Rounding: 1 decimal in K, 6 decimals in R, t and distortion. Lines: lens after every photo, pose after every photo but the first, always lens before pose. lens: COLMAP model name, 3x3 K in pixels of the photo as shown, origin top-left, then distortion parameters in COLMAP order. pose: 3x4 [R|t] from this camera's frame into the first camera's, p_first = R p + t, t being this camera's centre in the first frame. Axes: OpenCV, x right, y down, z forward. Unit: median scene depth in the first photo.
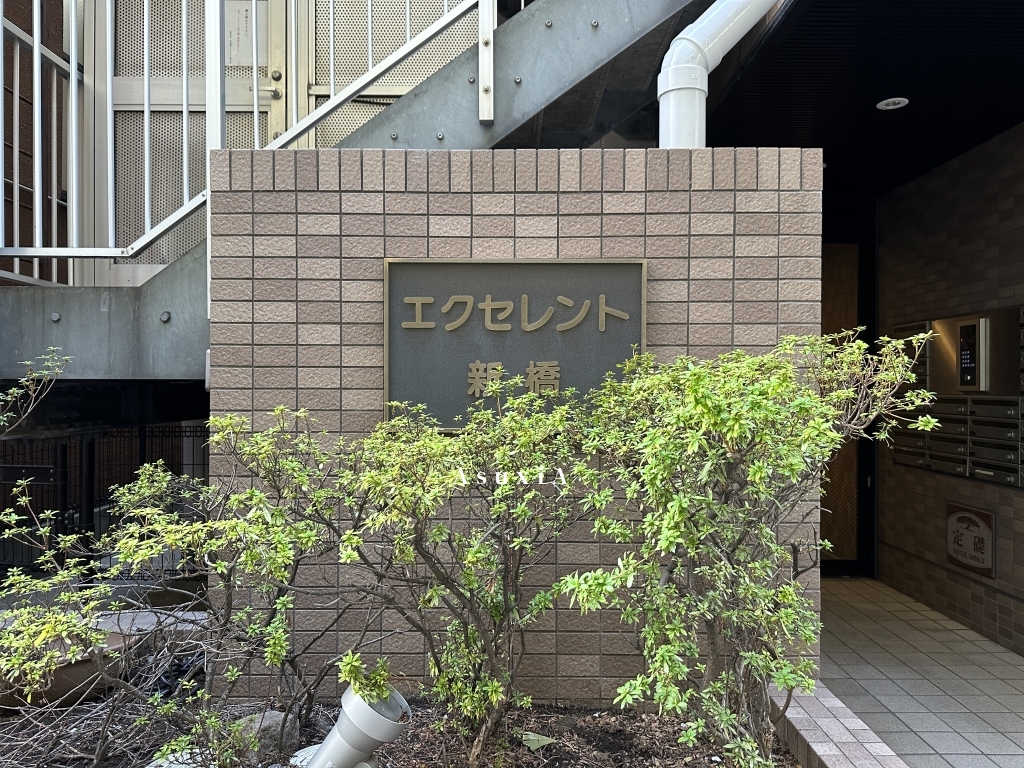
lens RADIAL K [[727.2, 0, 520.1], [0, 727.2, 388.4], [0, 0, 1]] dist [0.033743, -0.041363]
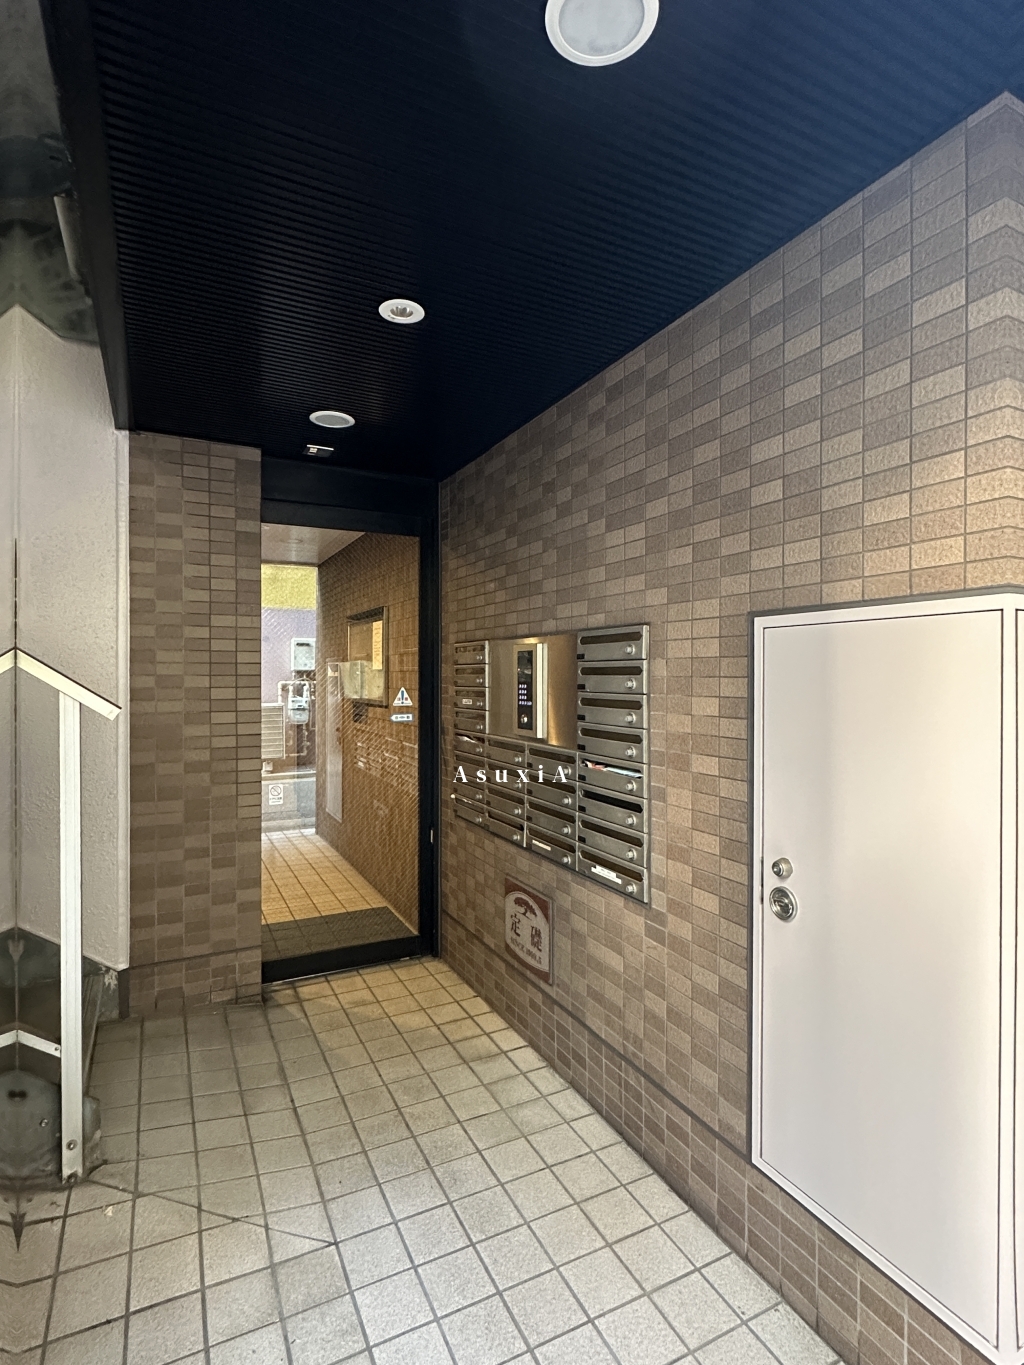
lens RADIAL K [[702.0, 0, 514.2], [0, 702.0, 678.8], [0, 0, 1]] dist [-0.001717, 0.001300]
pose [[0.895514, -0.002421, 0.445027, 0.415573], [0.000953, 0.999993, 0.003521, -0.090310], [-0.445033, -0.002728, 0.895510, 0.523437]]
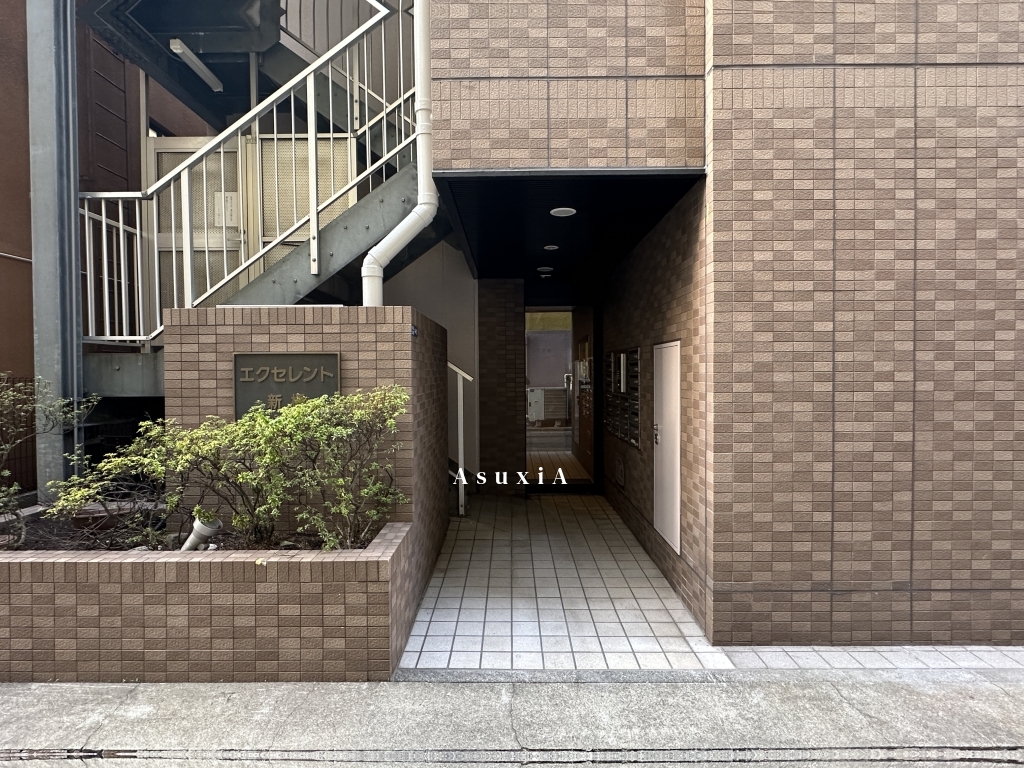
lens RADIAL K [[526.6, 0, 511.2], [0, 526.6, 381.9], [0, 0, 1]] dist [-0.001717, 0.001300]
pose [[0.999921, -0.009168, -0.008543, 0.528114], [0.009301, 0.999834, 0.015678, -0.068558], [0.008398, -0.015757, 0.999841, -0.528924]]
